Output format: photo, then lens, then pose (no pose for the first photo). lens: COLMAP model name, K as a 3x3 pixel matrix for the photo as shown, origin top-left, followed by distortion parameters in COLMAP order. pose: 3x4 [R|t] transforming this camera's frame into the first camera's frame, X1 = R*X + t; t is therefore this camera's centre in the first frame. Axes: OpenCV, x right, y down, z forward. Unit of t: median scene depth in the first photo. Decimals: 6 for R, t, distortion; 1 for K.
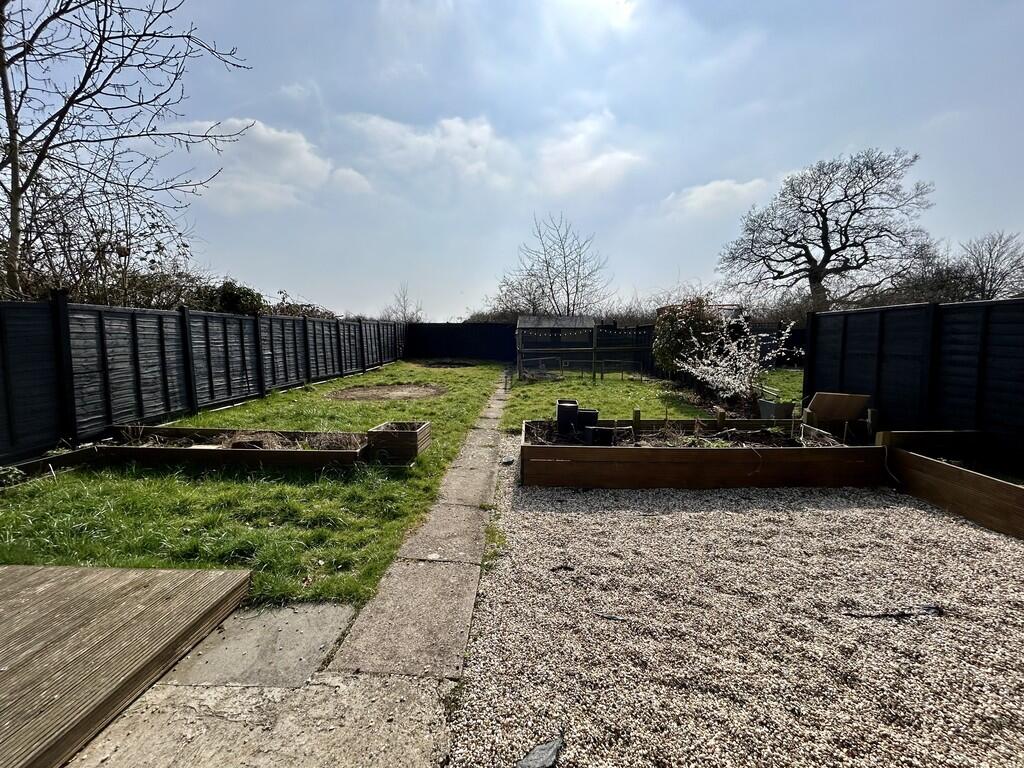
lens RADIAL K [[416.7, 0, 513.6], [0, 416.7, 378.2], [0, 0, 1]] dist [0.001284, -0.000876]
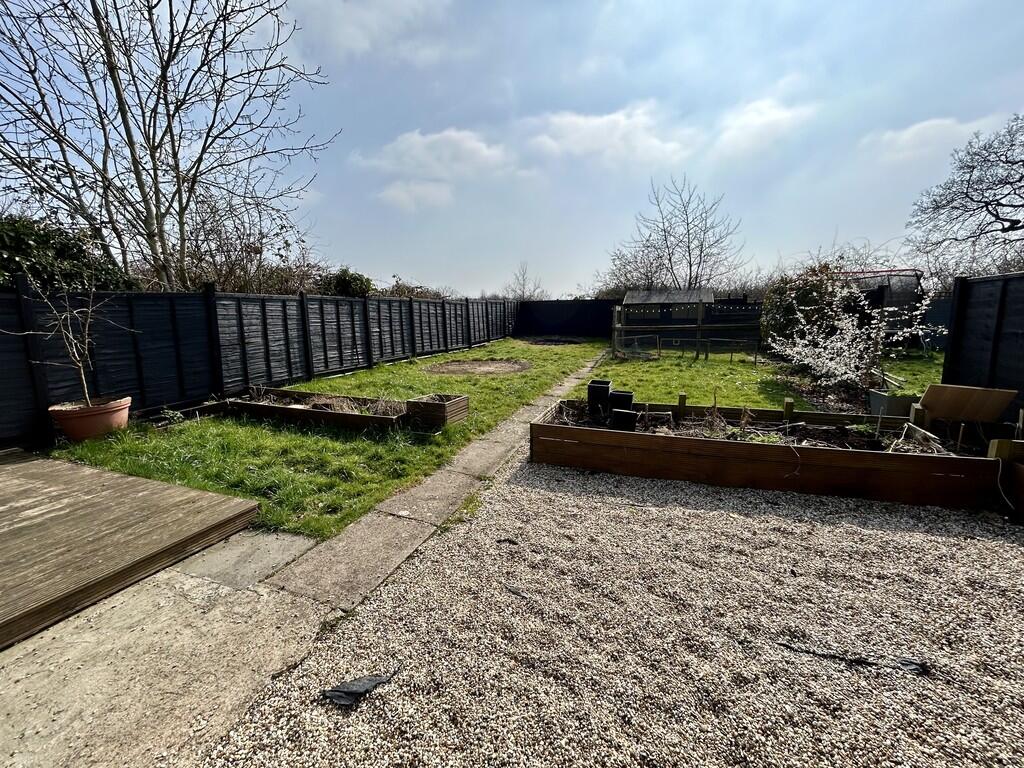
lens RADIAL K [[416.7, 0, 511.9], [0, 416.7, 379.2], [0, 0, 1]] dist [0.001284, -0.000876]
pose [[0.948415, 0.039368, -0.314577, 0.281423], [-0.021315, 0.997933, 0.060627, -0.005630], [0.316314, -0.050795, 0.947294, 0.028404]]
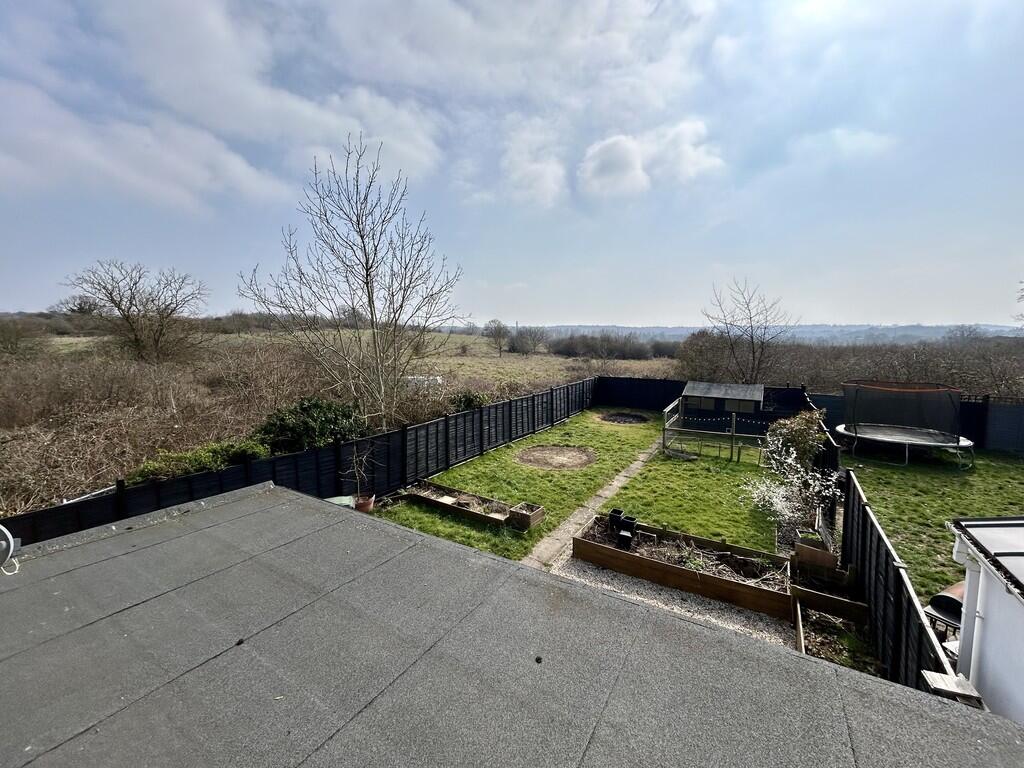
lens RADIAL K [[416.7, 0, 514.4], [0, 416.7, 375.1], [0, 0, 1]] dist [0.001284, -0.000876]
pose [[0.862160, 0.048982, -0.504262, 0.708223], [-0.057859, 0.998323, -0.001951, -0.558146], [0.503321, 0.030858, 0.863548, -0.829206]]
